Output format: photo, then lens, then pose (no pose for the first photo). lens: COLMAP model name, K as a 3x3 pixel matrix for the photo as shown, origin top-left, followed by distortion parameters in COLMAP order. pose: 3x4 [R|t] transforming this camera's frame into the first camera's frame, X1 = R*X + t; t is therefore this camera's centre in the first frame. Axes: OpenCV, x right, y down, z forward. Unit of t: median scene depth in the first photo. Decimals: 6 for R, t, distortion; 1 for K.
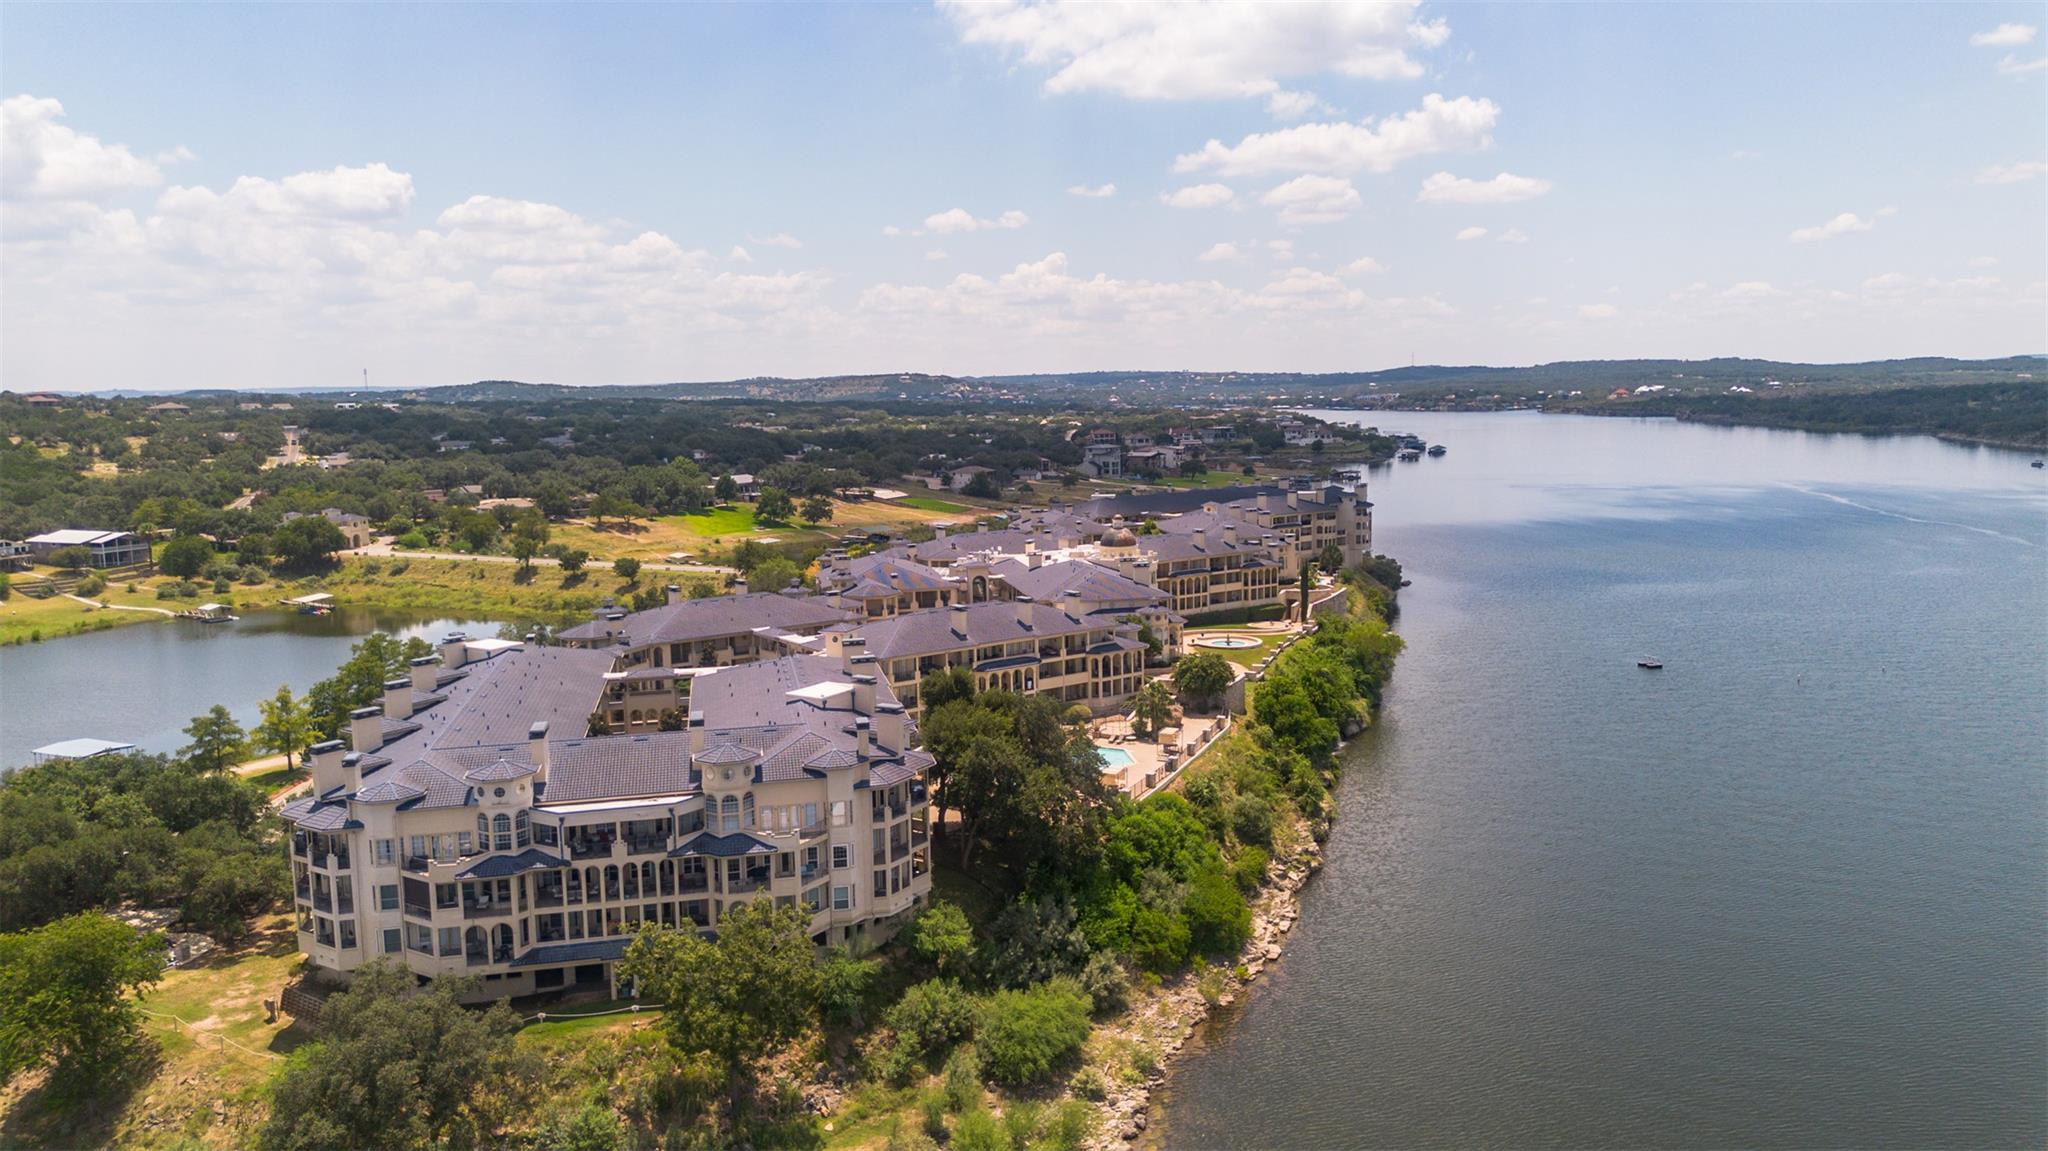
lens RADIAL K [[1433.3, 0, 1024.0], [0, 1433.3, 575.5], [0, 0, 1]] dist [0.084293, -0.101191]
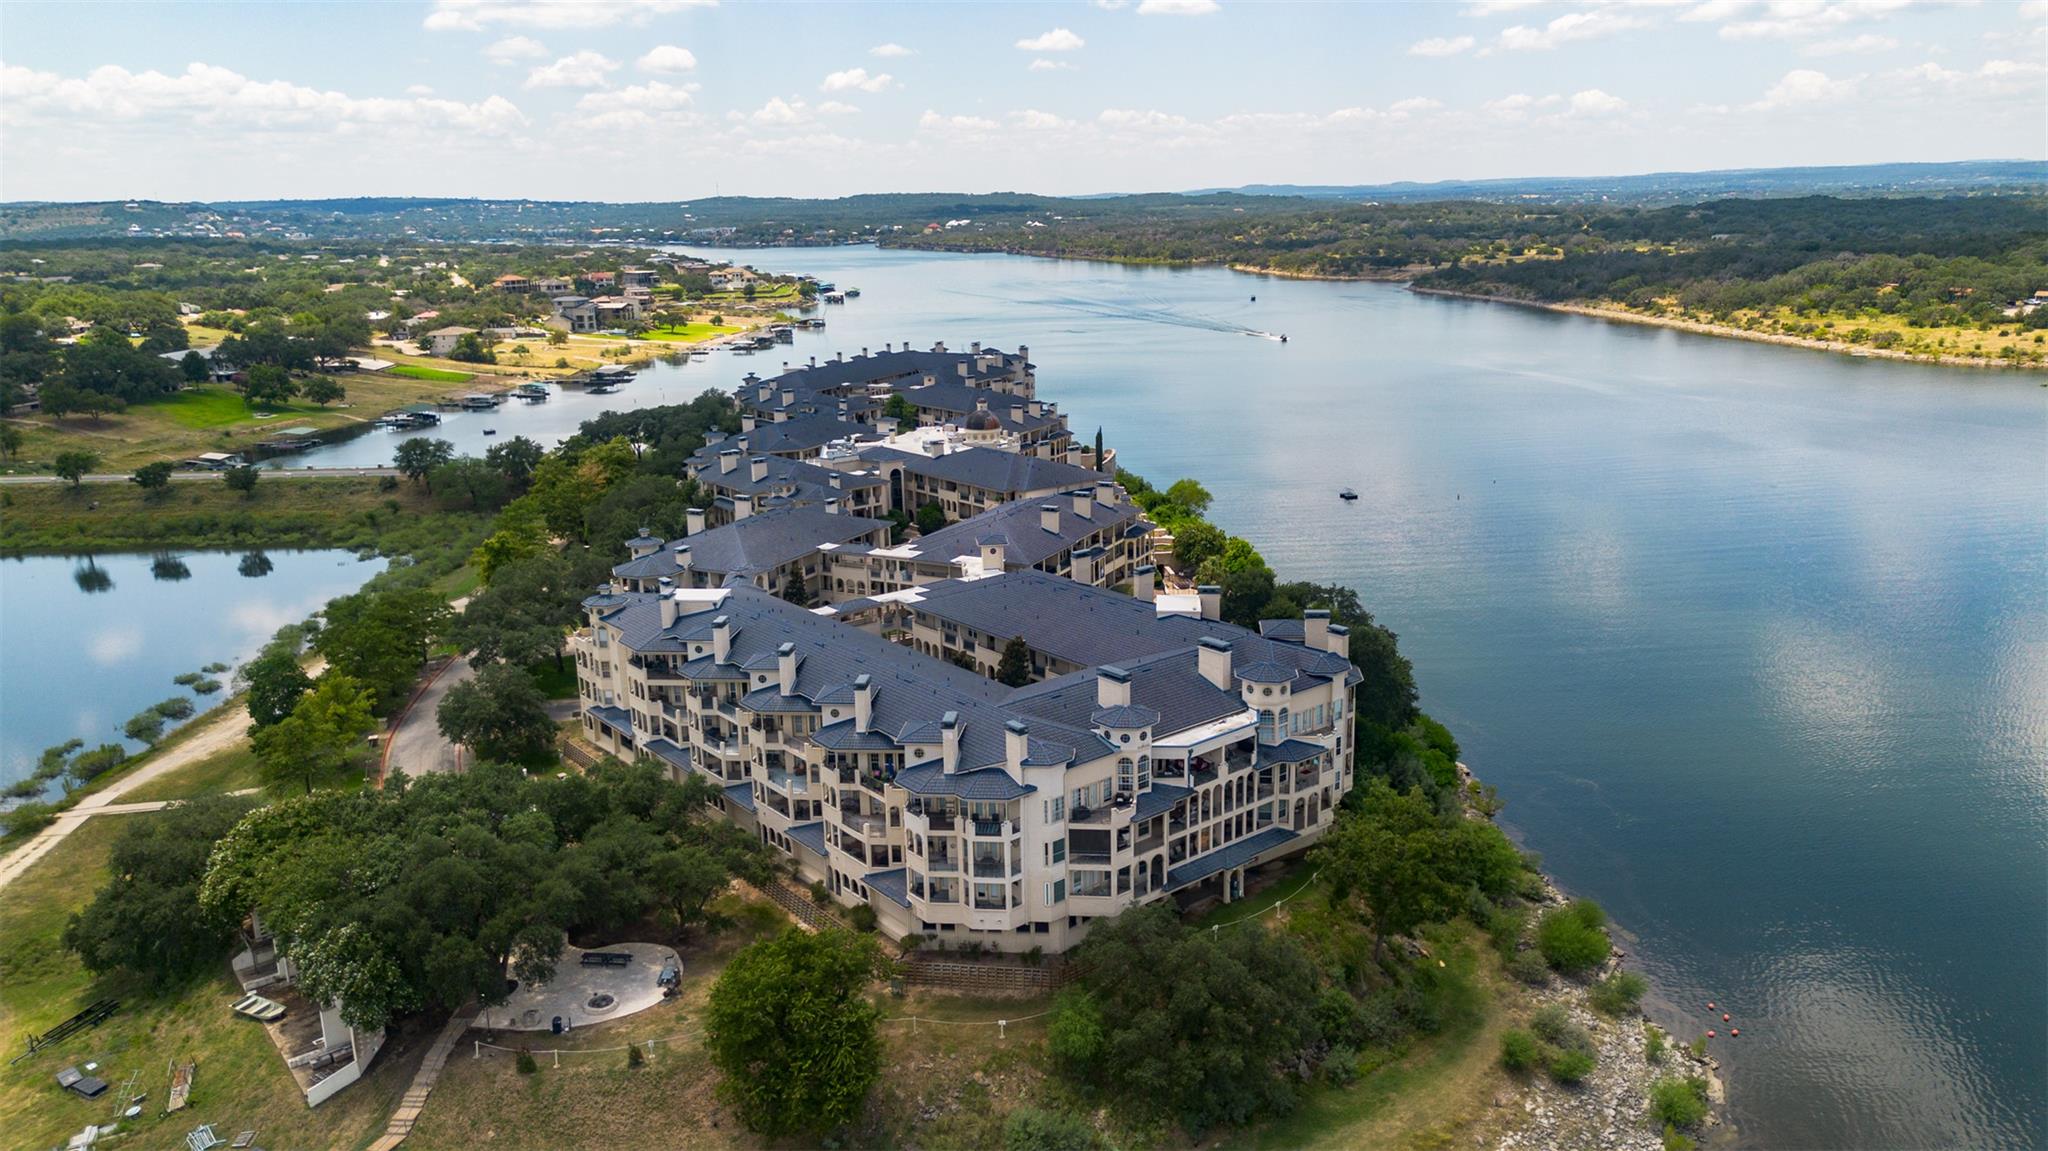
lens RADIAL K [[1433.3, 0, 1024.0], [0, 1433.3, 575.5], [0, 0, 1]] dist [0.084293, -0.101191]
pose [[0.891382, -0.112667, 0.439026, -0.166080], [0.062209, 0.989857, 0.127720, -0.019897], [-0.448963, -0.086536, 0.889350, 0.021150]]
